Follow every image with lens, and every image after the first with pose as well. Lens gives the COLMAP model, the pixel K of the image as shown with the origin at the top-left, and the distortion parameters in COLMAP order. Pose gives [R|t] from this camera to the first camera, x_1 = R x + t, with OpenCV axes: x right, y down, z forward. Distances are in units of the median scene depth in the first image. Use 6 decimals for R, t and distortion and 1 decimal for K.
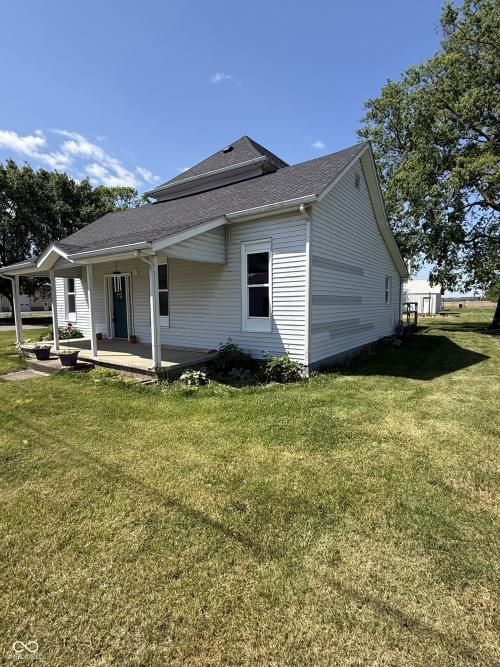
lens RADIAL K [[333.4, 0, 249.7], [0, 333.4, 333.1], [0, 0, 1]] dist [-0.000948, 0.000106]
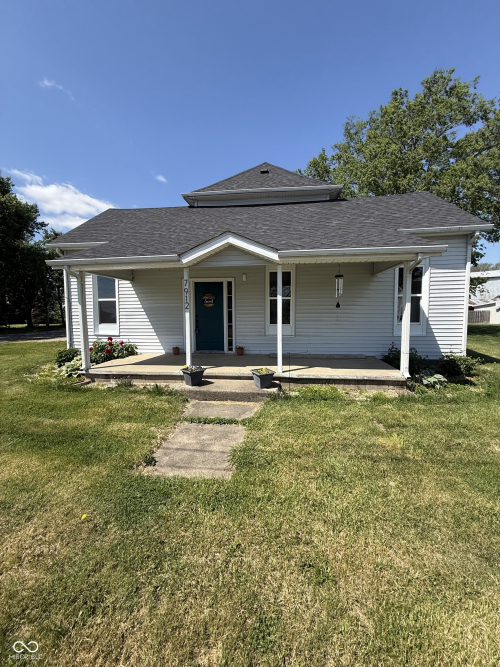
lens RADIAL K [[264.1, 0, 245.5], [0, 264.1, 333.8], [0, 0, 1]] dist [0.001392, 0.000491]
pose [[0.873201, -0.036378, 0.486001, -0.734775], [0.045821, 0.998921, -0.007555, -0.023733], [-0.485201, 0.028866, 0.873926, 0.387553]]
